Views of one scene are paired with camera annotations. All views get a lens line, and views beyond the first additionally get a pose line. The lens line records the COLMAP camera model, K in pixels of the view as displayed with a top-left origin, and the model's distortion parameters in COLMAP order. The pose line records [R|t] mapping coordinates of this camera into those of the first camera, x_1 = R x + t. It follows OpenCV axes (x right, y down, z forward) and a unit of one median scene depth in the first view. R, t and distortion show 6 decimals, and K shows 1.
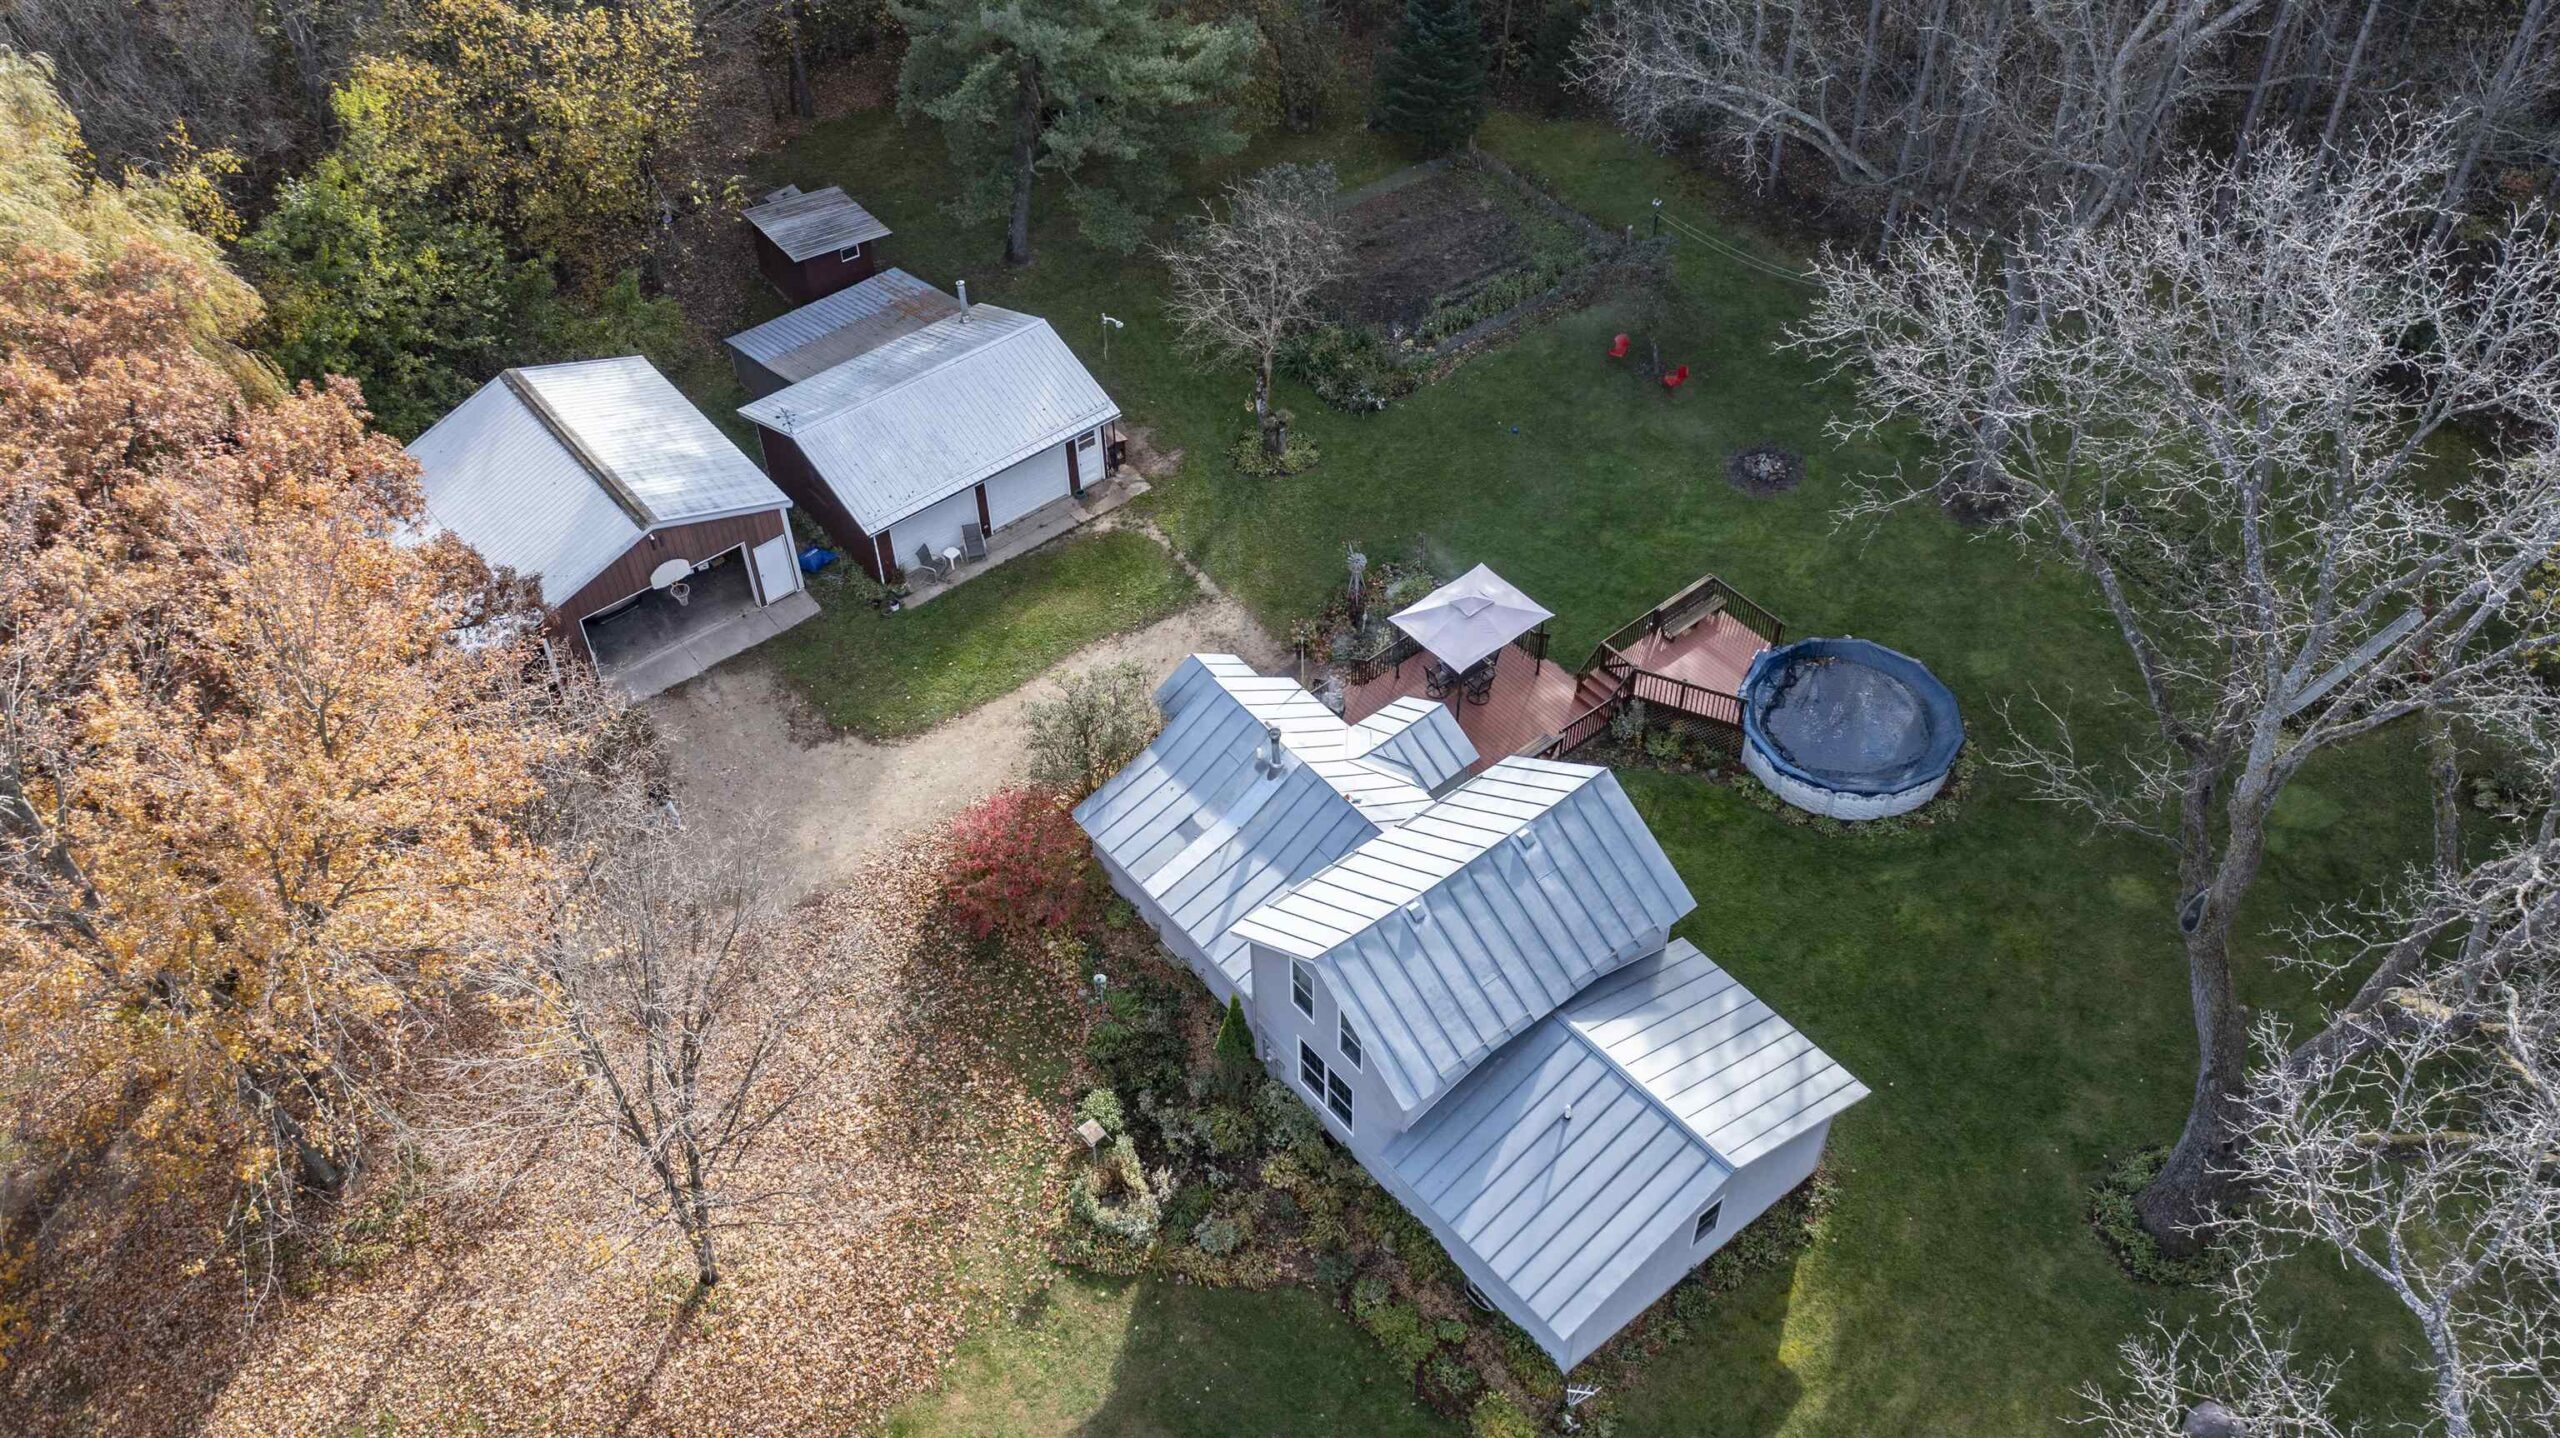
lens RADIAL K [[2019.1, 0, 1280.0], [0, 2019.1, 719.0], [0, 0, 1]] dist [-0.016958, -0.000219]
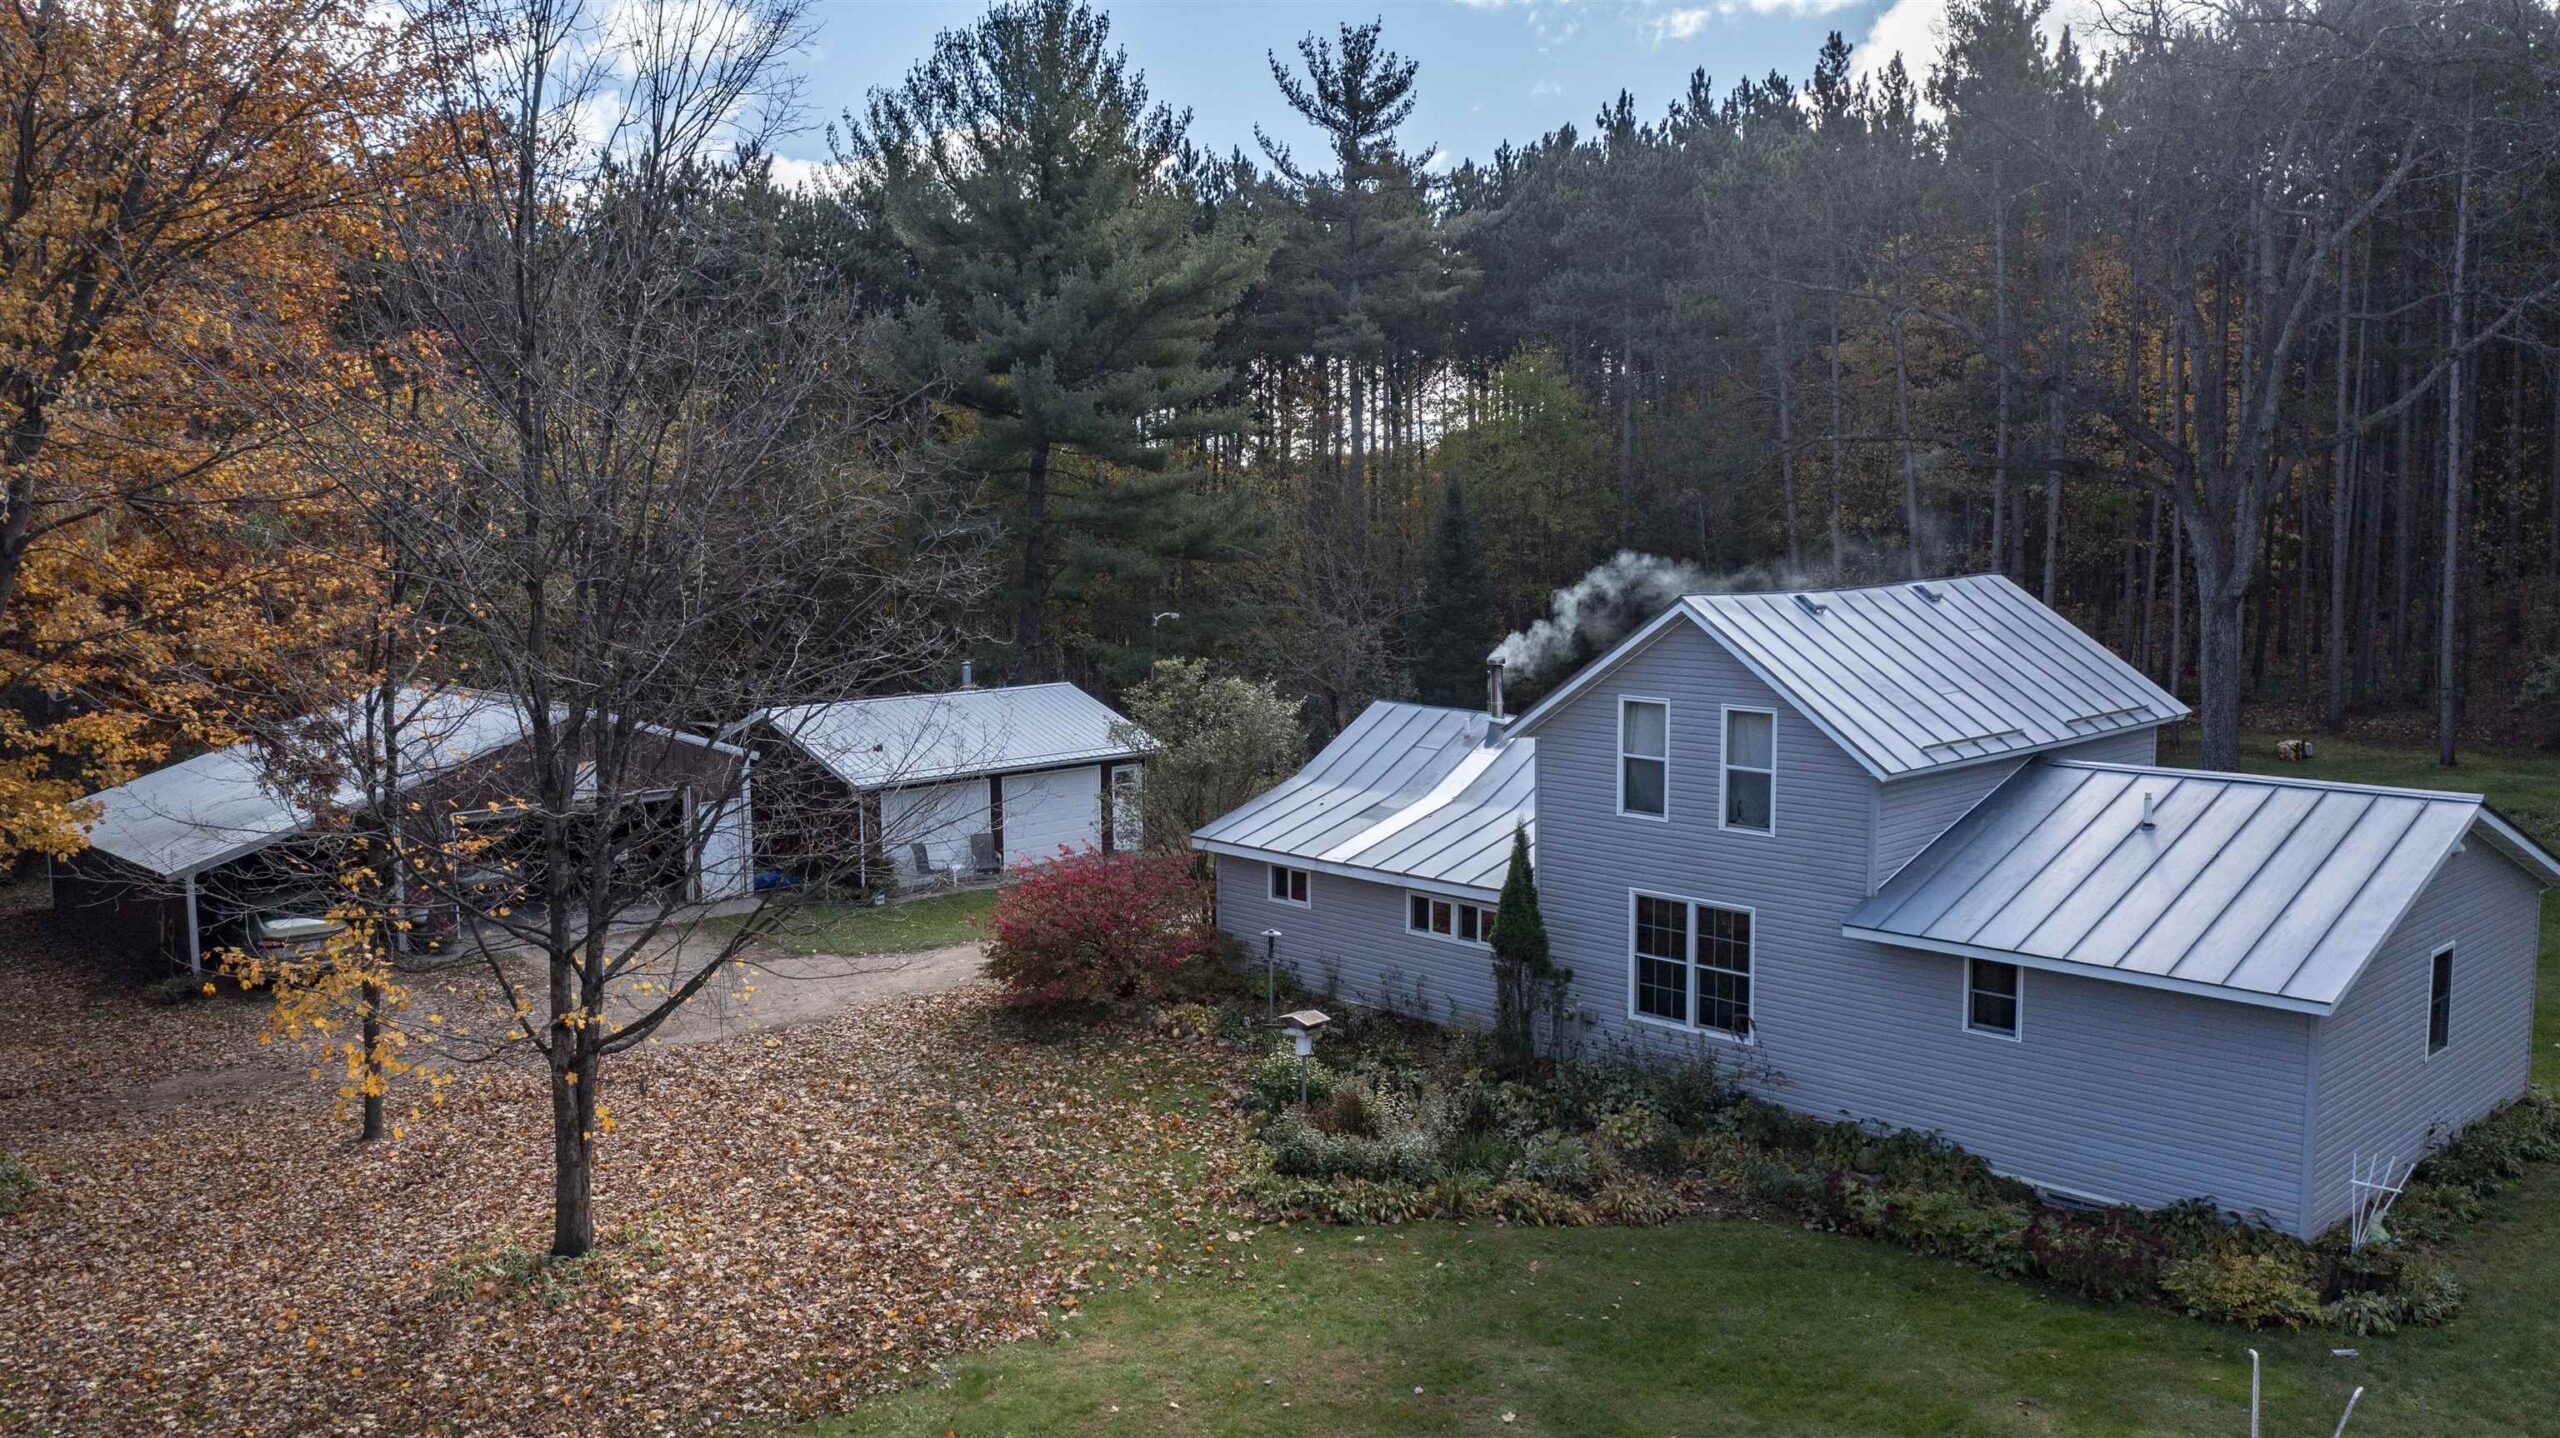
lens RADIAL K [[2019.1, 0, 1280.0], [0, 2019.1, 719.0], [0, 0, 1]] dist [-0.016958, -0.000219]
pose [[0.995930, -0.002122, 0.090100, -0.150353], [0.058612, 0.774678, -0.629634, 0.492644], [-0.068463, 0.632352, 0.771650, 0.512491]]
